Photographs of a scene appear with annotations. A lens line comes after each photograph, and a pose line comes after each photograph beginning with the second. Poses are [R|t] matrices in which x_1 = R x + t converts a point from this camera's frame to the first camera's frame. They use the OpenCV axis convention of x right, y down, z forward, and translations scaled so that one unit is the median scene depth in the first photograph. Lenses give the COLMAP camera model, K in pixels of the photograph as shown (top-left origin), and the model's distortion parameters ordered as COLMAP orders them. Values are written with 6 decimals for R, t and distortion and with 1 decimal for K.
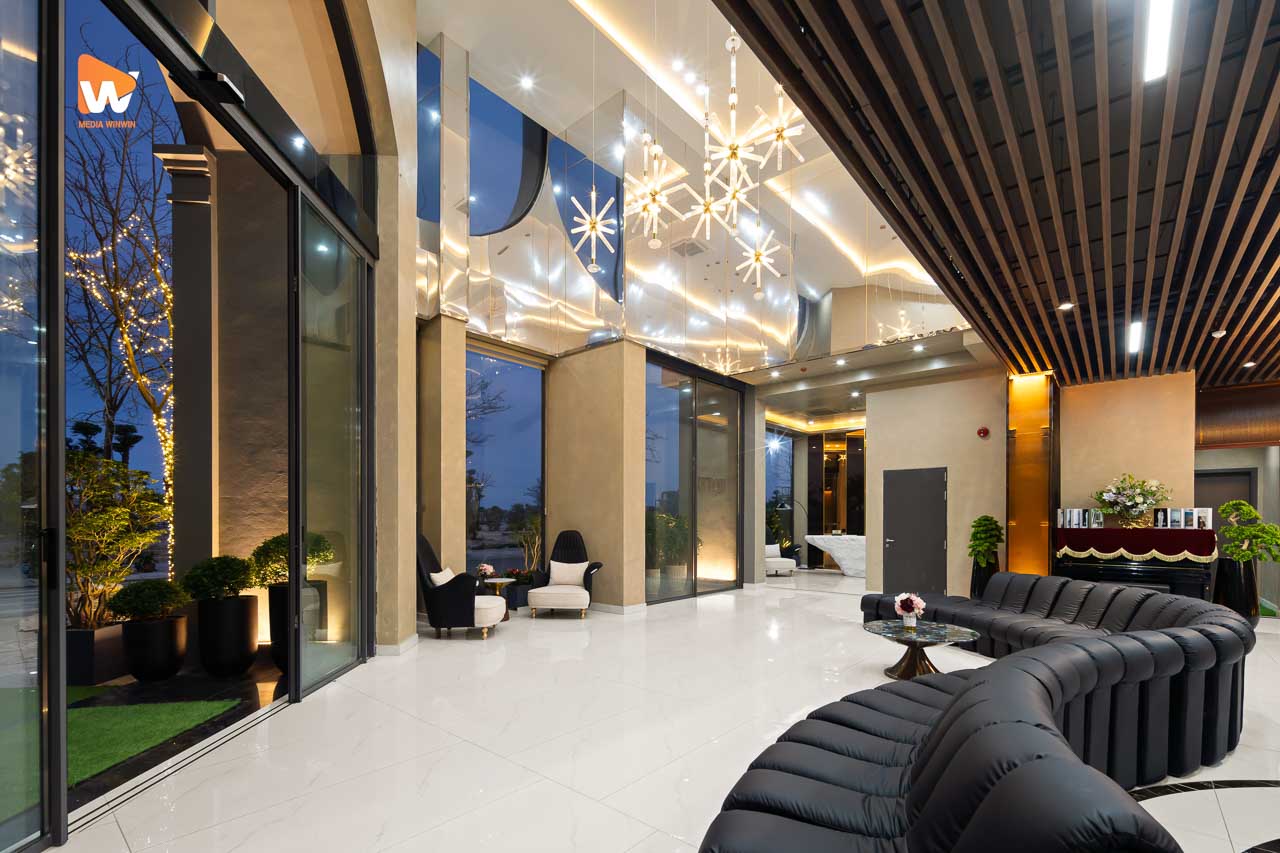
lens RADIAL K [[546.7, 0, 640.0], [0, 546.7, 426.5], [0, 0, 1]] dist [0.000420, 0.000178]
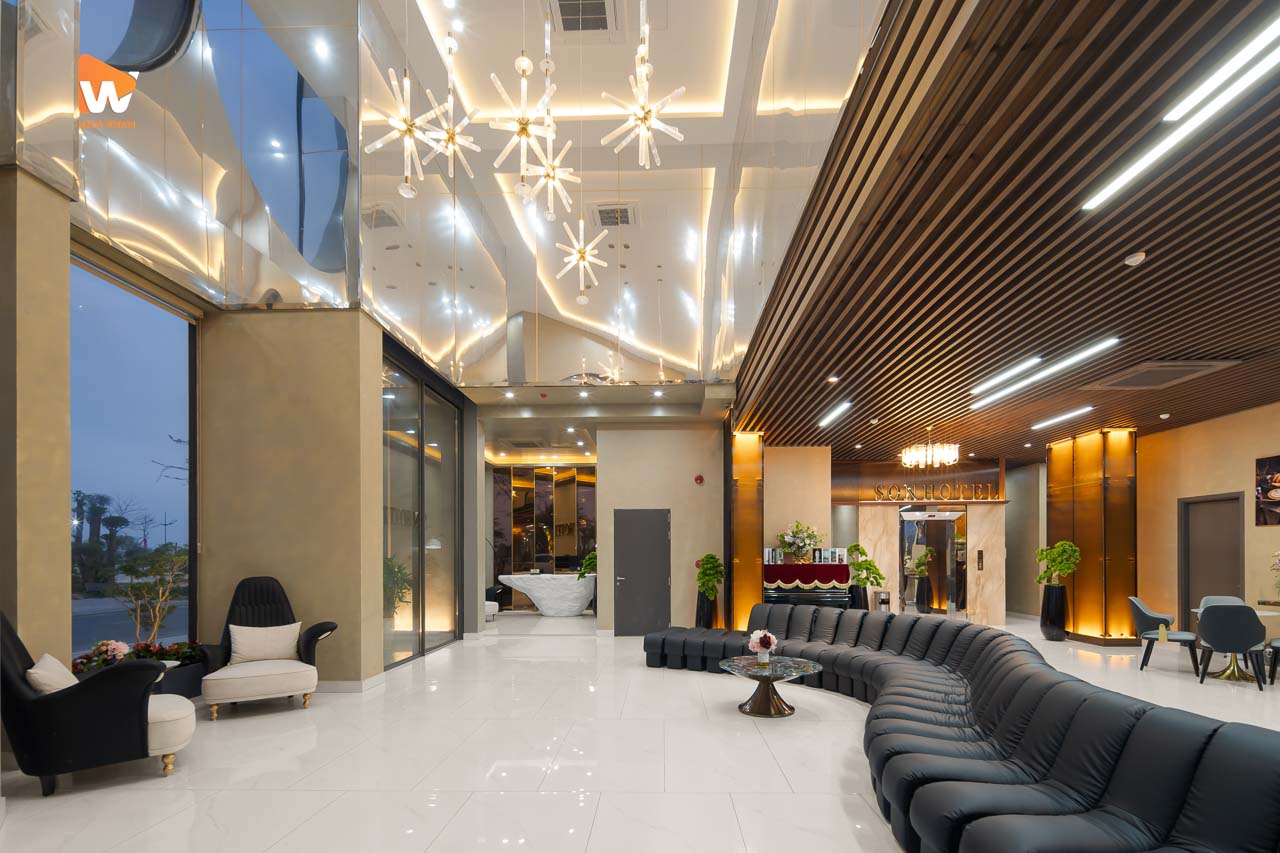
lens RADIAL K [[572.1, 0, 638.1], [0, 572.1, 490.8], [0, 0, 1]] dist [0.007417, 0.000260]
pose [[0.781277, 0.067851, 0.620486, -0.222308], [-0.099821, 0.994862, 0.016900, 0.031389], [-0.616151, -0.075141, 0.784036, 0.196947]]
